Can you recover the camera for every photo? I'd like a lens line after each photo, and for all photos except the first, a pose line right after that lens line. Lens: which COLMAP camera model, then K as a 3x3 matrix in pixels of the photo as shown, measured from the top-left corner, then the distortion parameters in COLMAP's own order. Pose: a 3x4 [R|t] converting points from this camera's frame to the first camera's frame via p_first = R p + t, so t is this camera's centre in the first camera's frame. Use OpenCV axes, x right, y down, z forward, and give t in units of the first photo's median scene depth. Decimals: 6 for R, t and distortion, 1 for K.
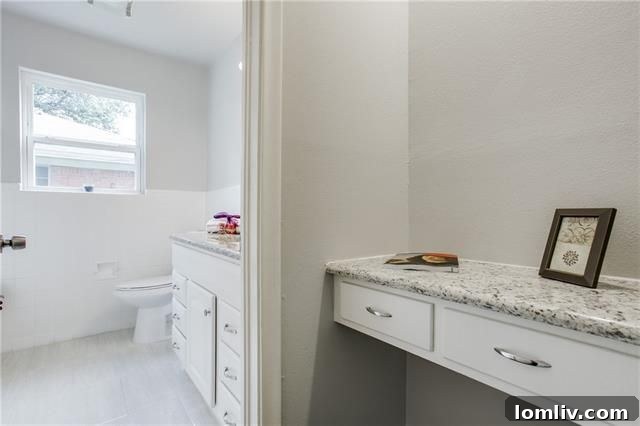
lens RADIAL K [[312.3, 0, 321.1], [0, 312.3, 211.9], [0, 0, 1]] dist [0.015221, 0.001410]
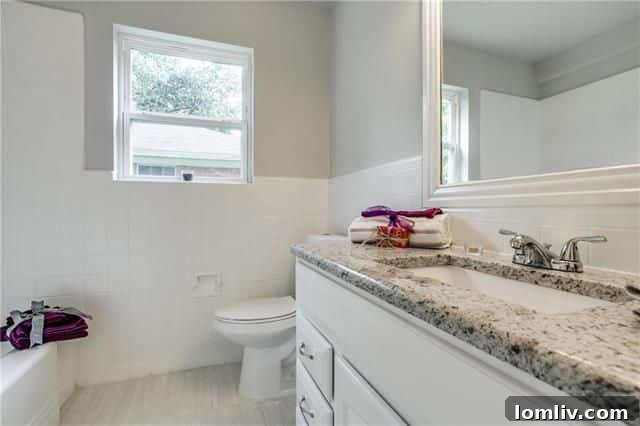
lens RADIAL K [[312.3, 0, 319.5], [0, 312.3, 211.4], [0, 0, 1]] dist [0.015221, 0.001410]
pose [[0.953353, 0.000177, -0.301859, -0.211568], [0.000599, 0.999997, 0.002479, 0.008595], [0.301859, -0.002544, 0.953349, 0.386714]]
